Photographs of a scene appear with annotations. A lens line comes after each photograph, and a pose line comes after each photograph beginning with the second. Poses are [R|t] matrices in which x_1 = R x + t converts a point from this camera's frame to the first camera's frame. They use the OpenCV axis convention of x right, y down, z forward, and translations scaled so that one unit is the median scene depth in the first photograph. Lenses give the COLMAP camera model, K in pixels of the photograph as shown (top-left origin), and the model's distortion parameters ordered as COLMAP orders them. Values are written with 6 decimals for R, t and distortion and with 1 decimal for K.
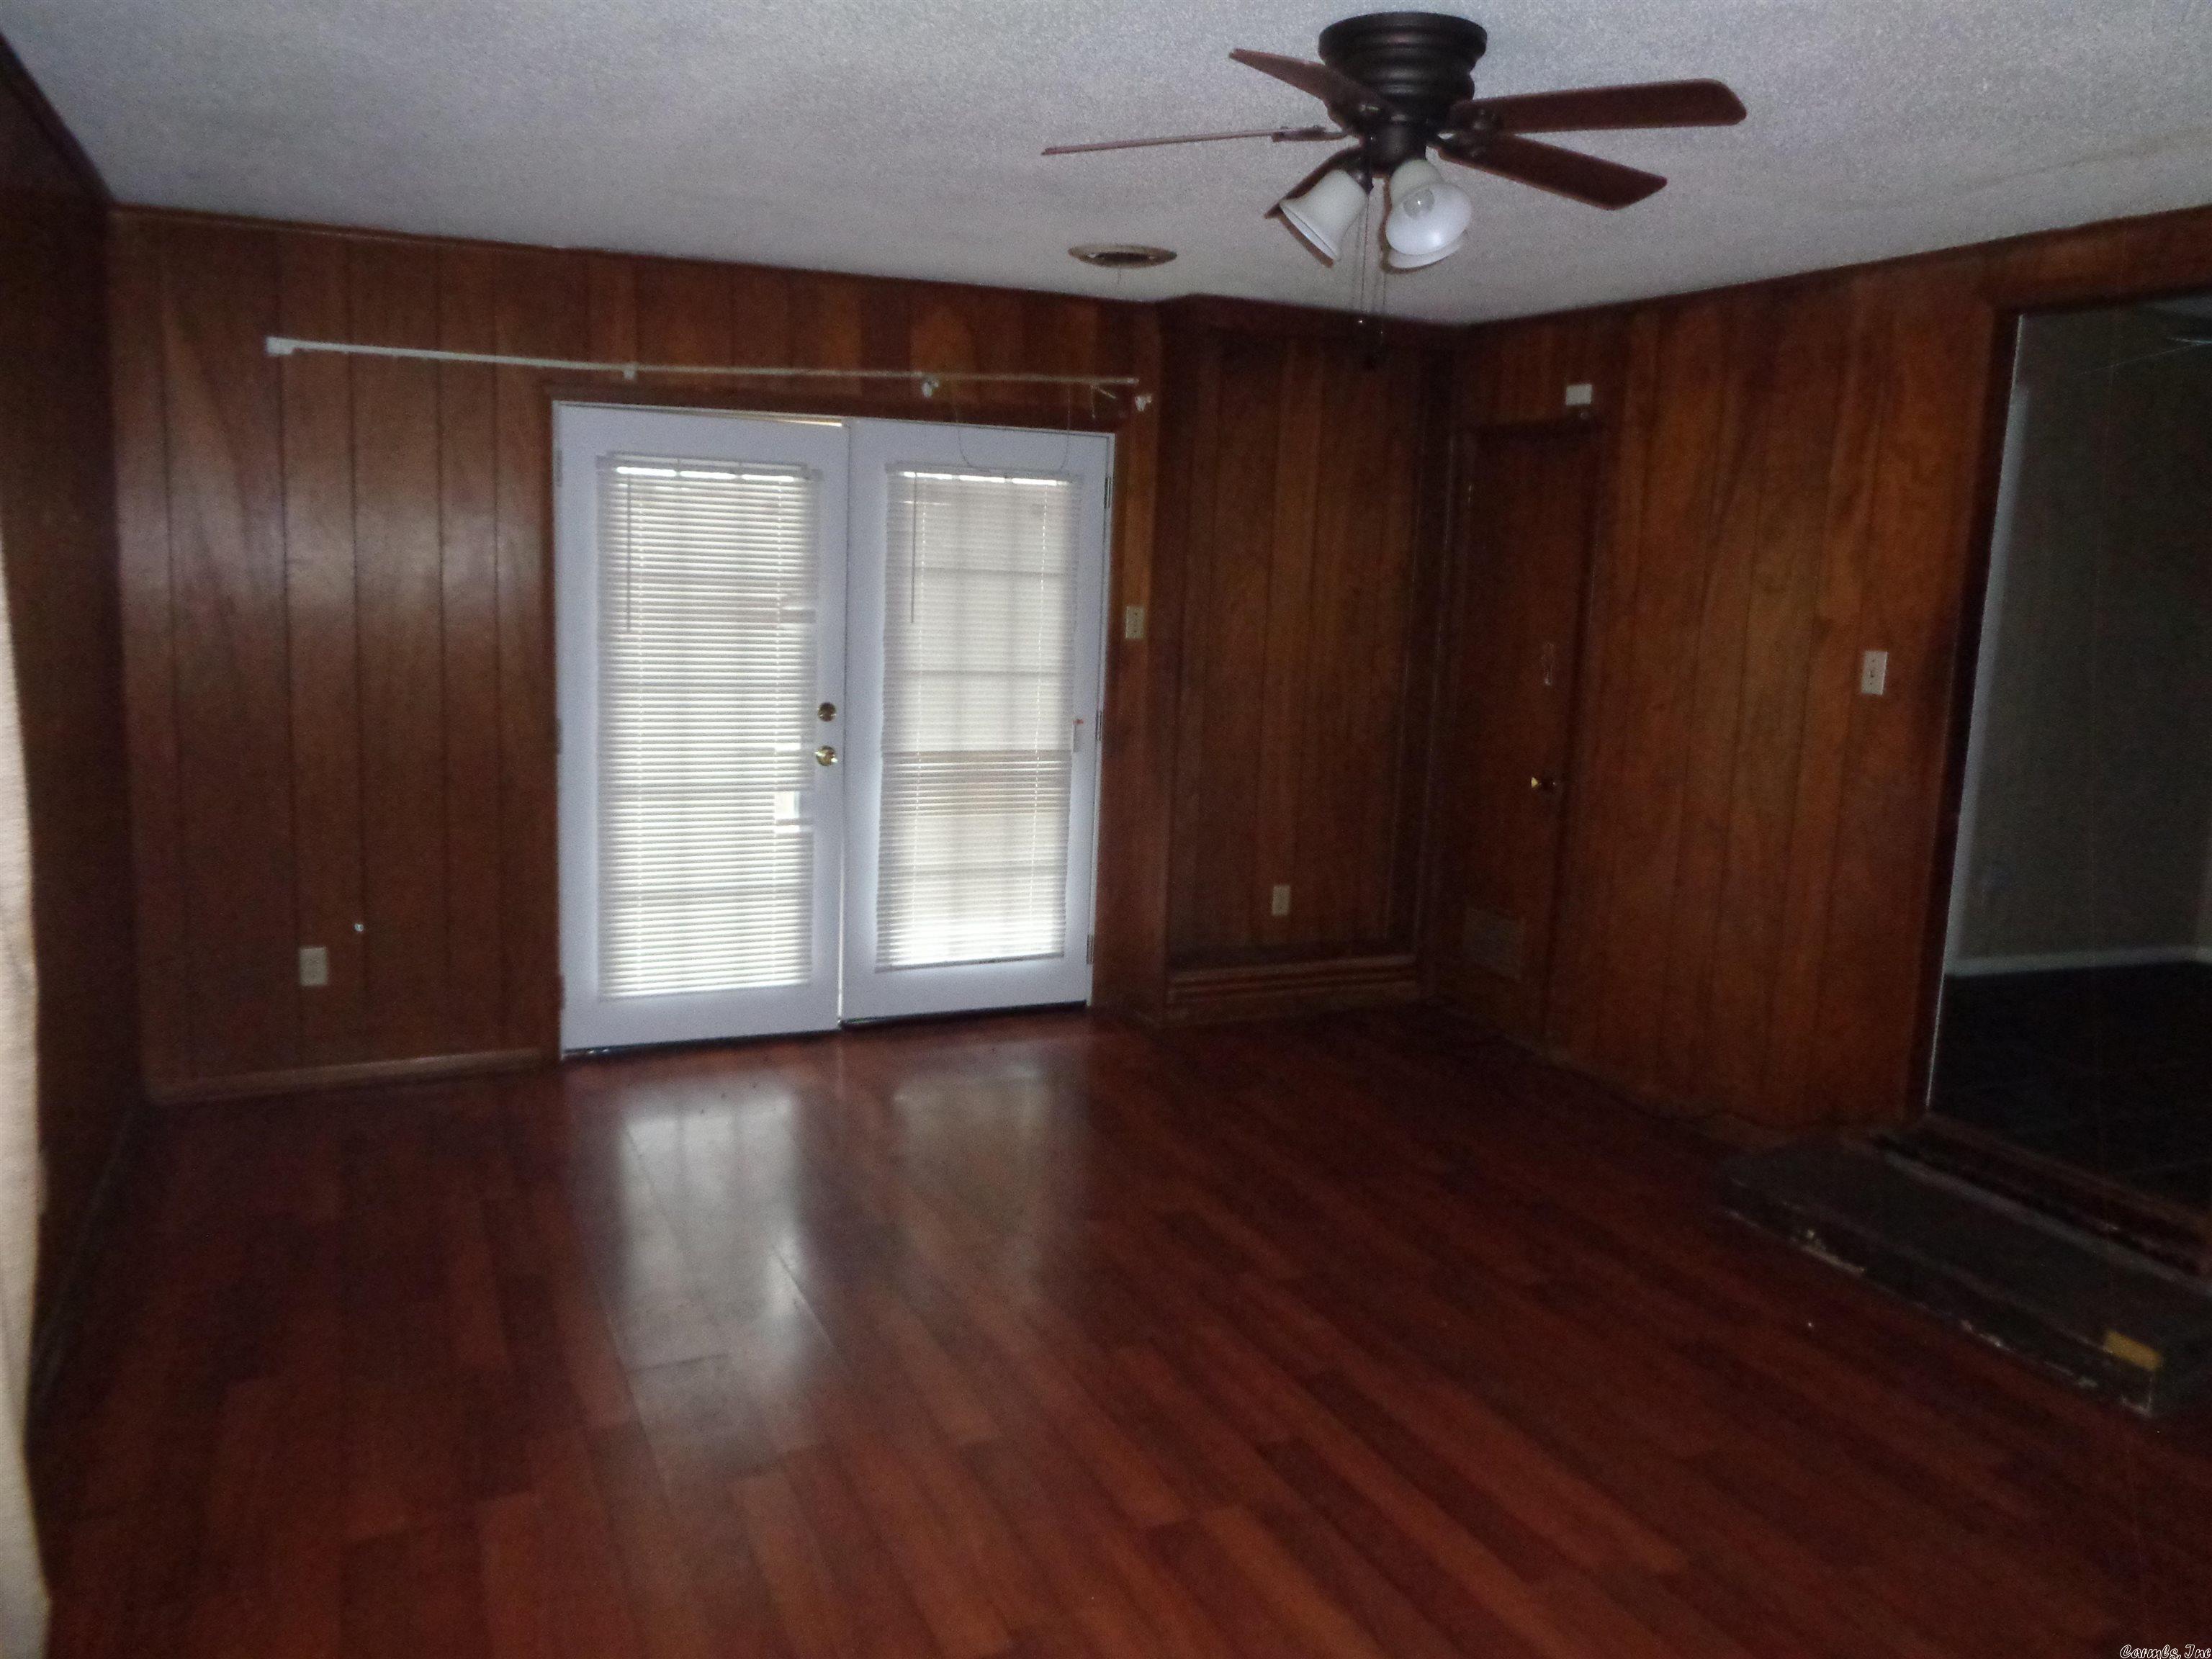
lens RADIAL K [[1665.1, 0, 1111.1], [0, 1665.1, 825.3], [0, 0, 1]] dist [-0.004635, 0.001260]
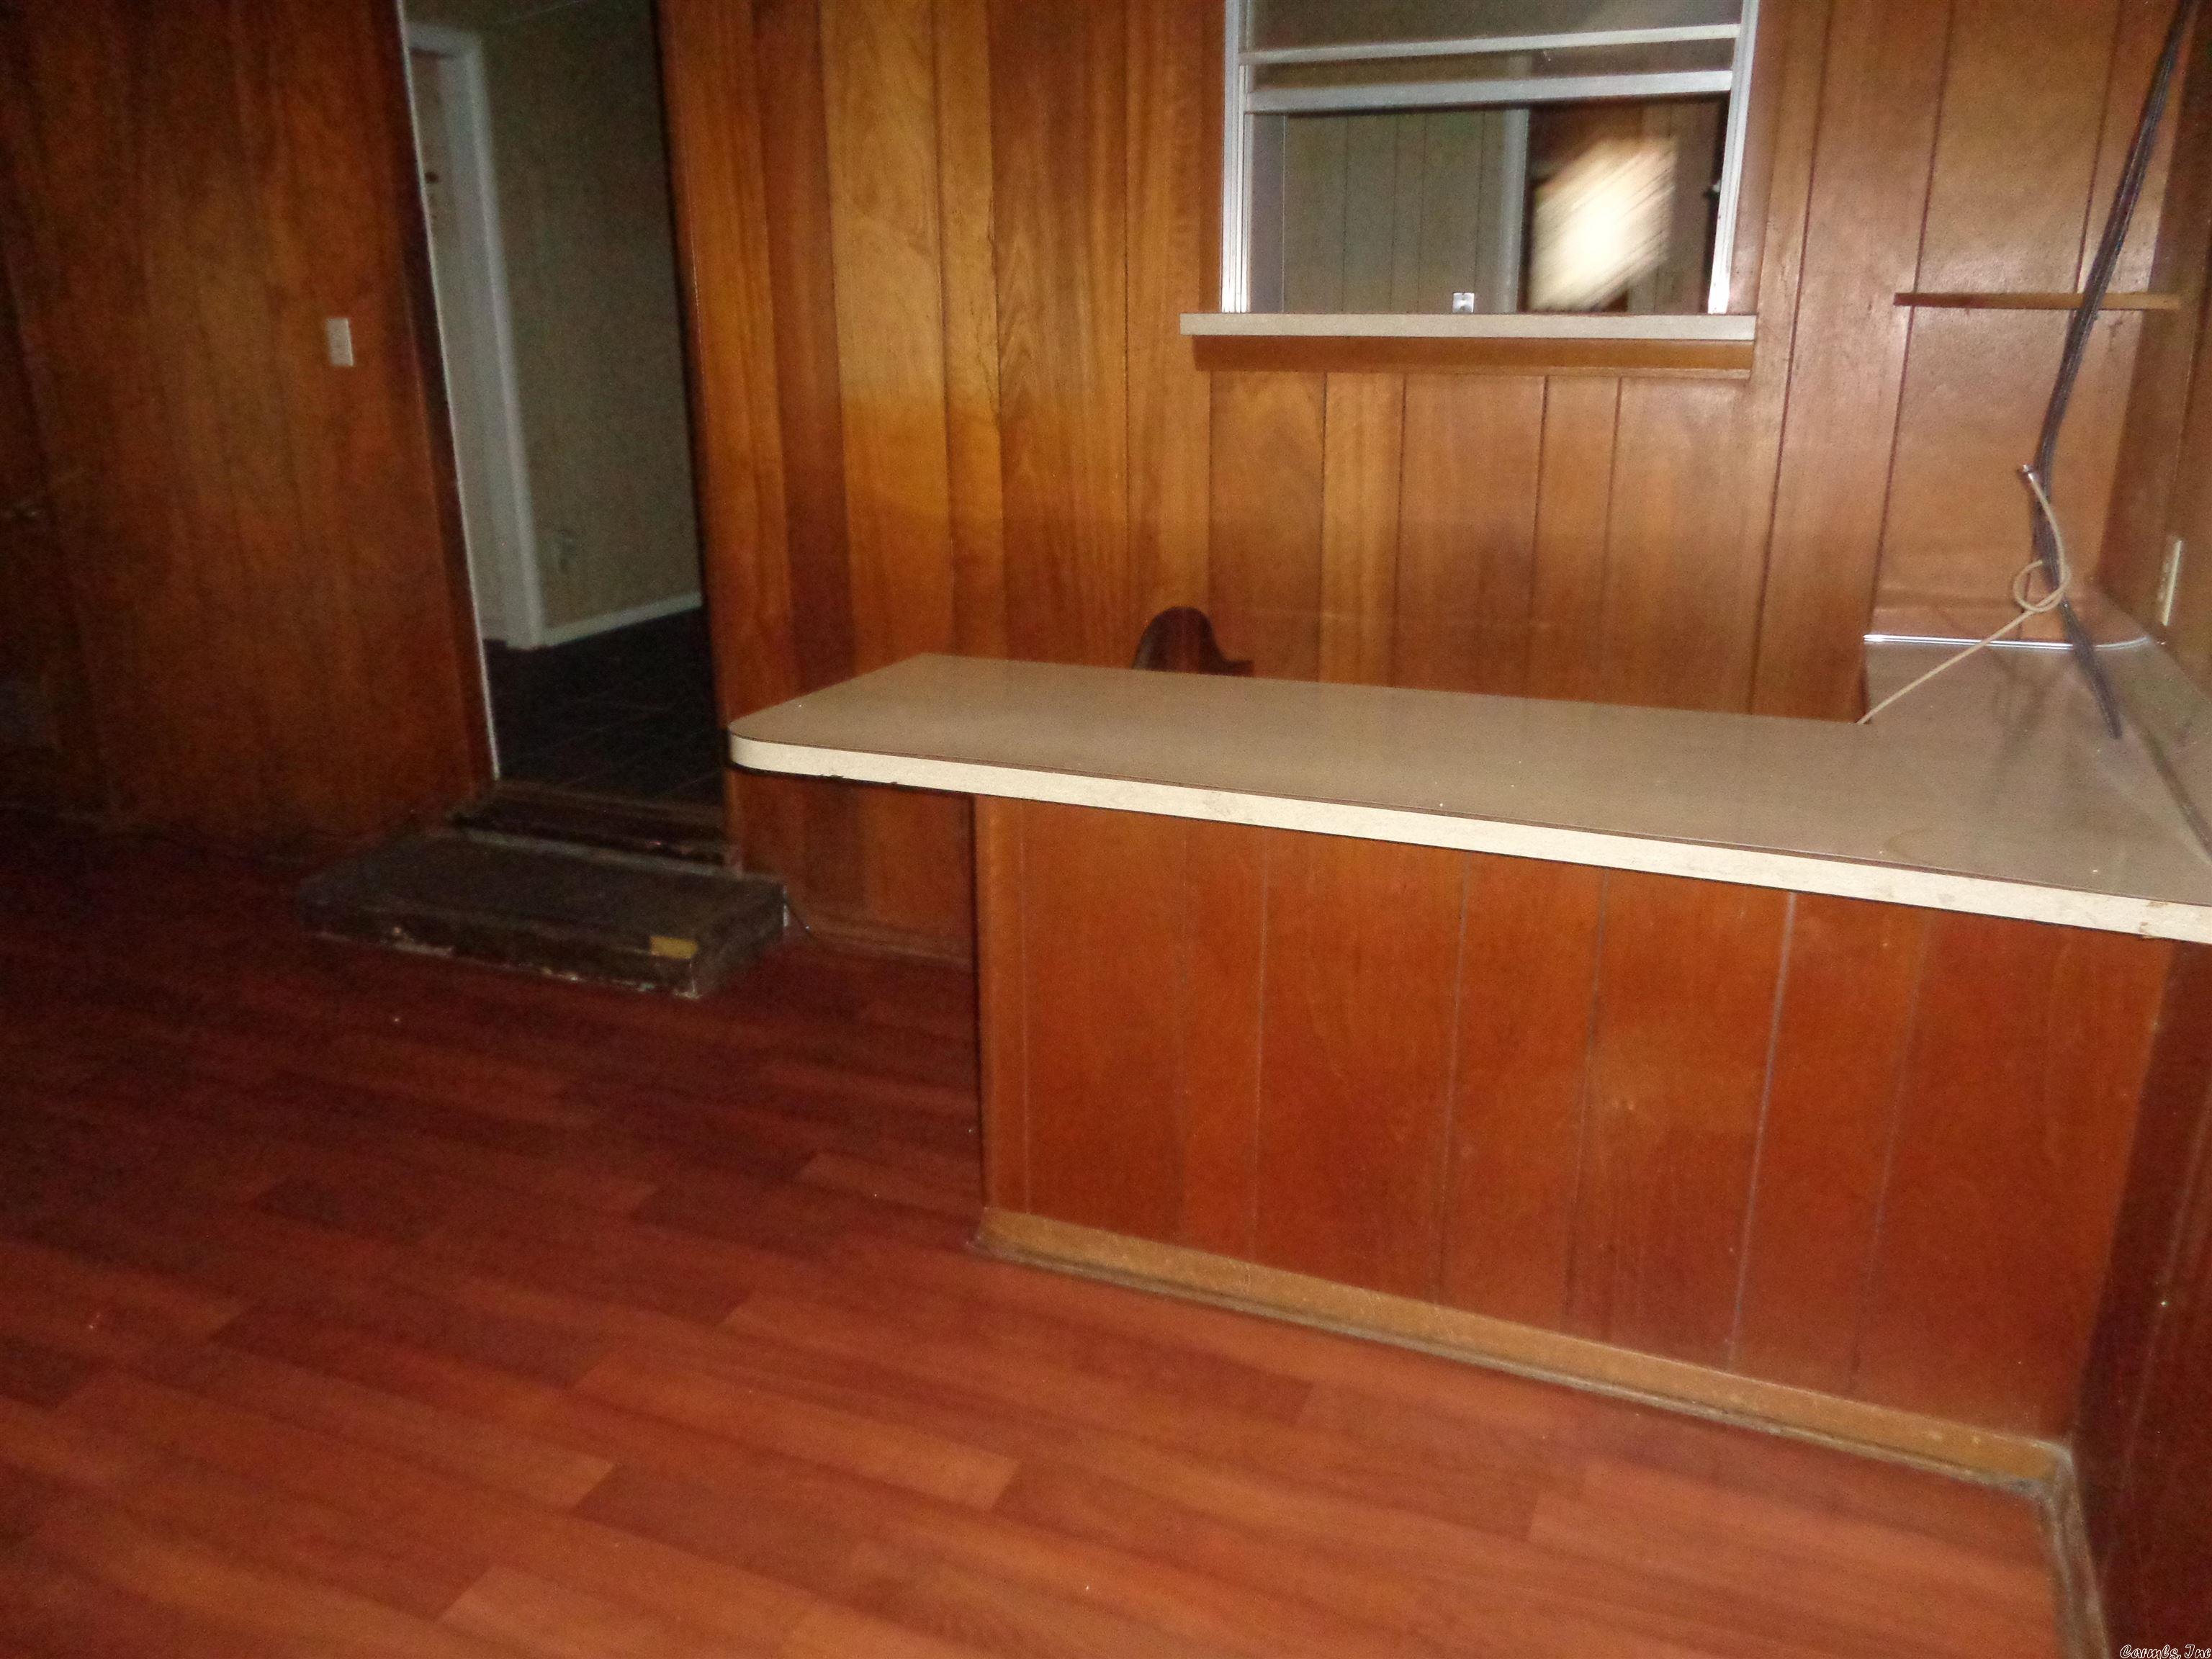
lens RADIAL K [[1665.1, 0, 1111.0], [0, 1665.1, 822.9], [0, 0, 1]] dist [-0.004635, 0.001260]
pose [[0.726425, -0.259062, 0.636548, 0.123842], [0.147886, 0.963457, 0.223340, 0.028360], [-0.671146, -0.068103, 0.738191, -0.004820]]
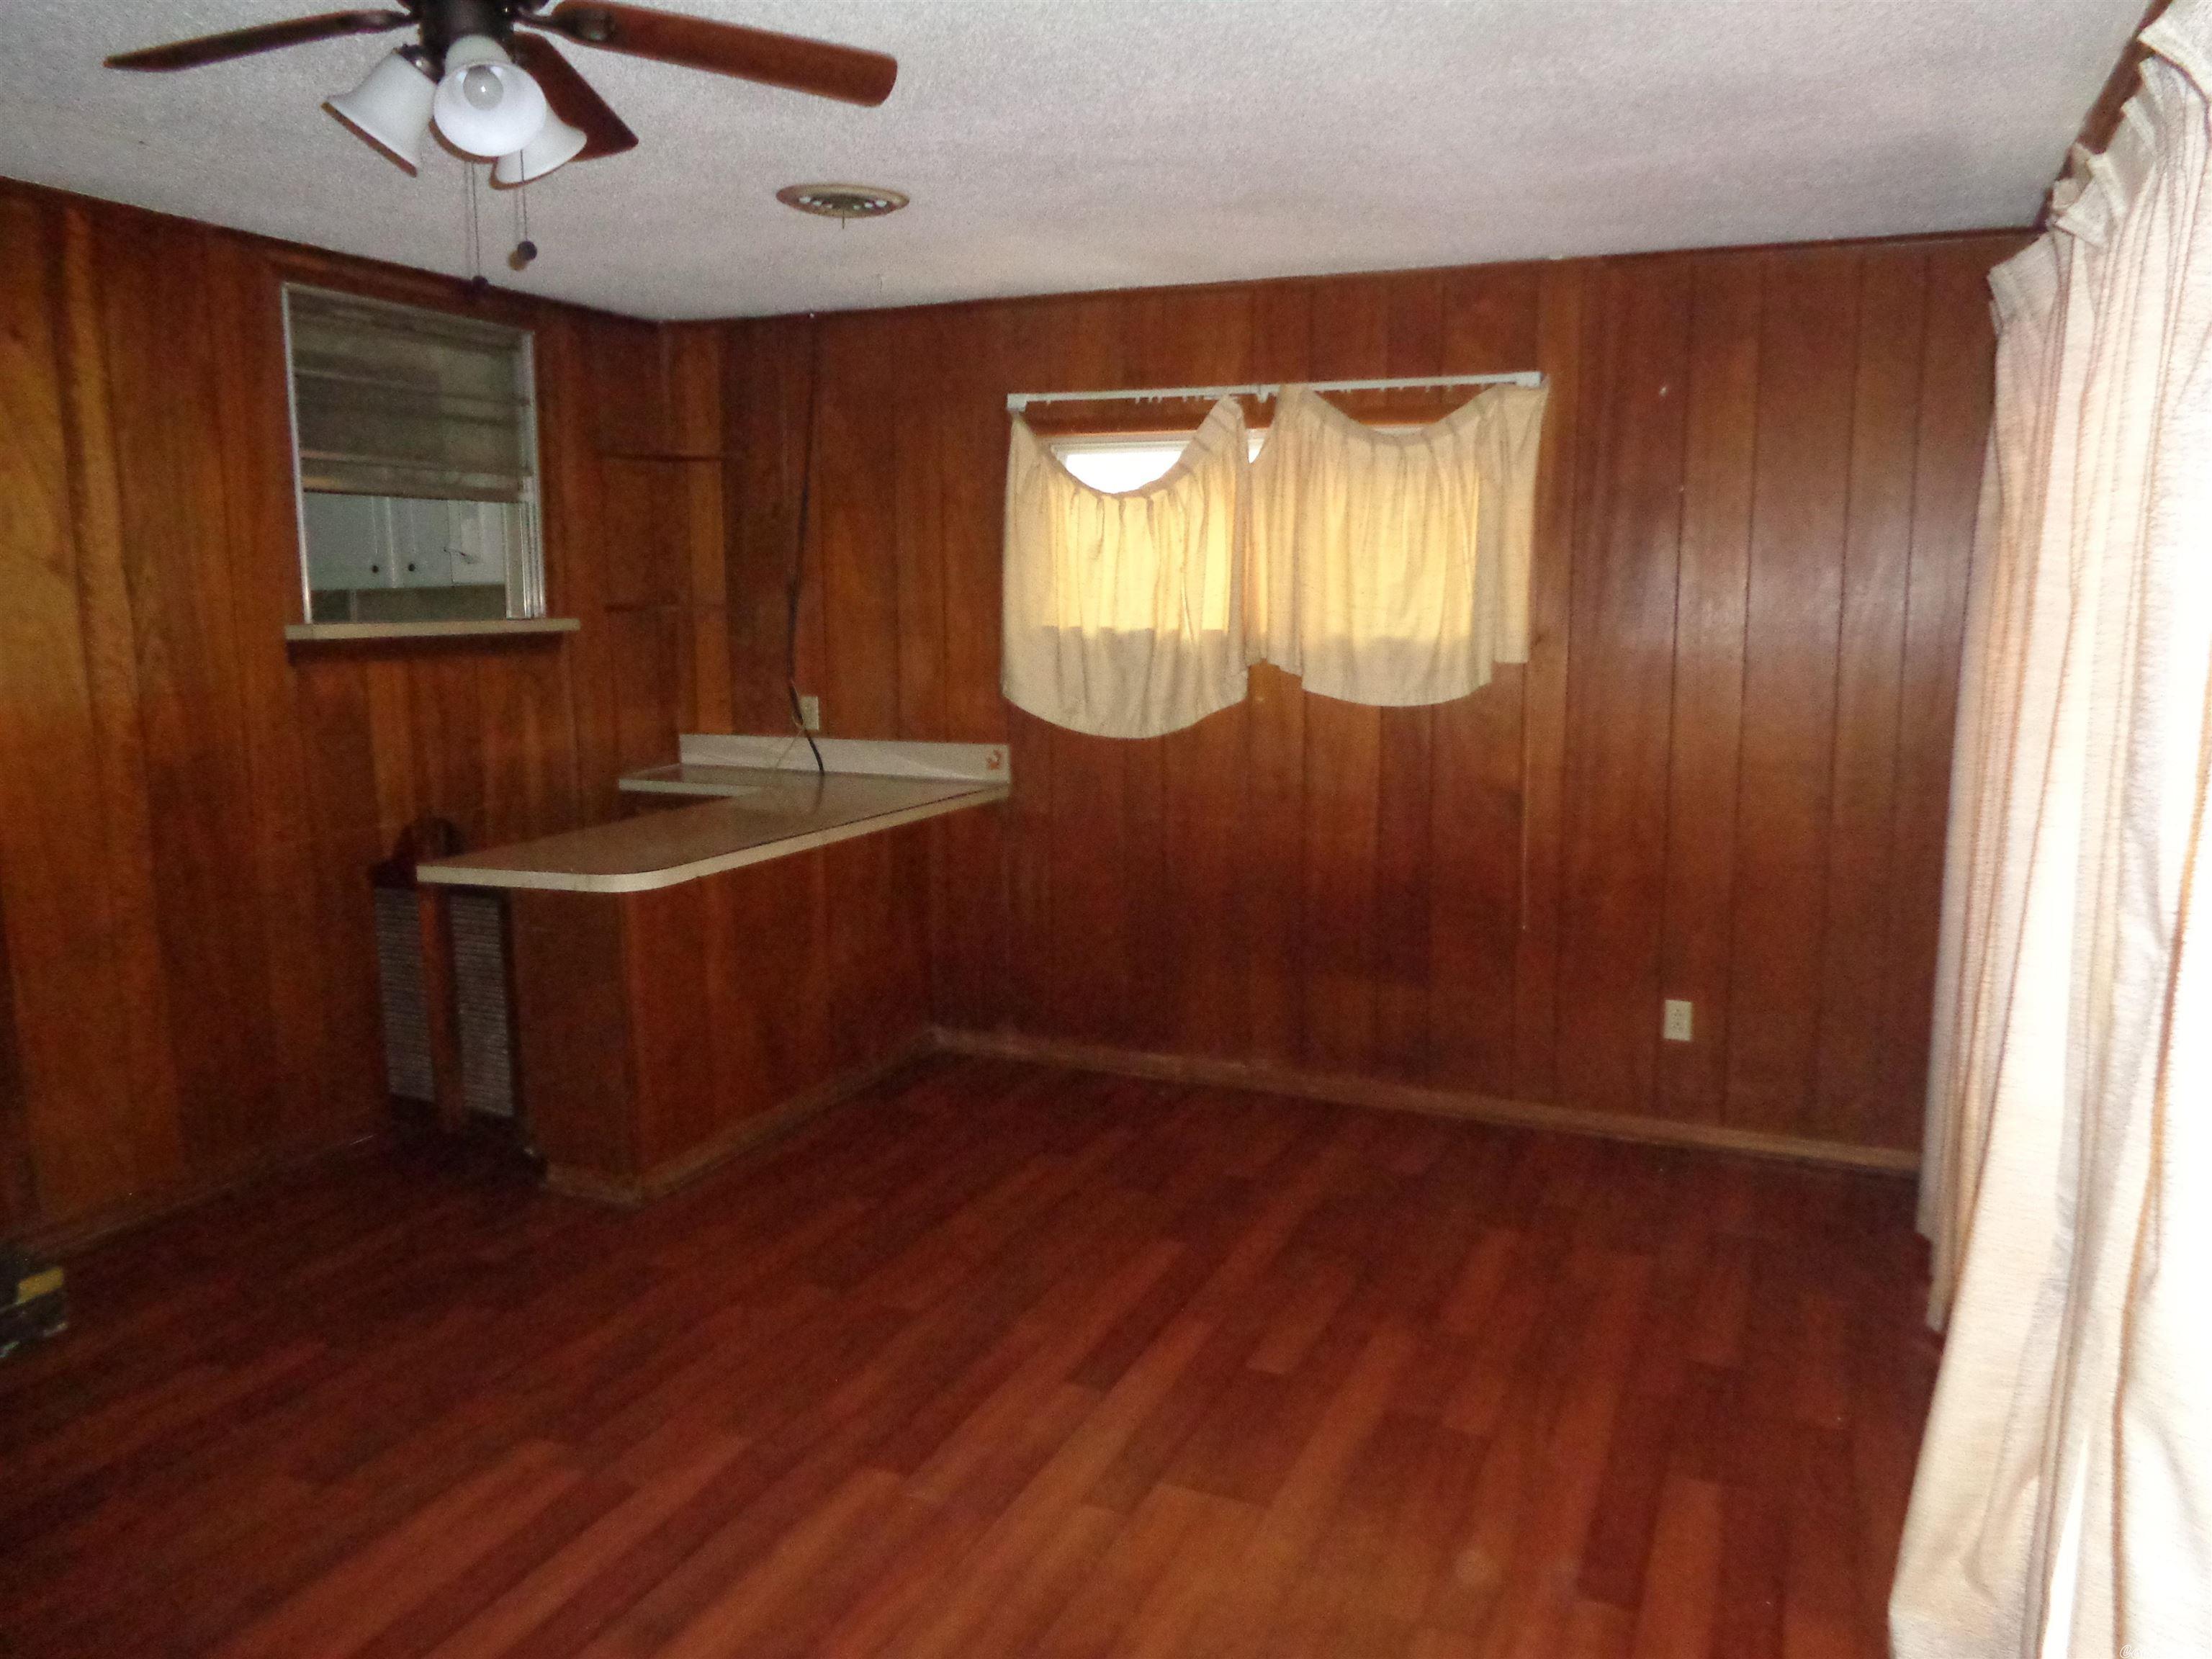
lens RADIAL K [[1665.1, 0, 1105.4], [0, 1665.1, 847.0], [0, 0, 1]] dist [-0.004635, 0.001260]
pose [[-0.678357, -0.143313, 0.720620, -0.462896], [0.098971, 0.954030, 0.282899, -0.145012], [-0.728036, 0.263227, -0.632989, 0.947148]]
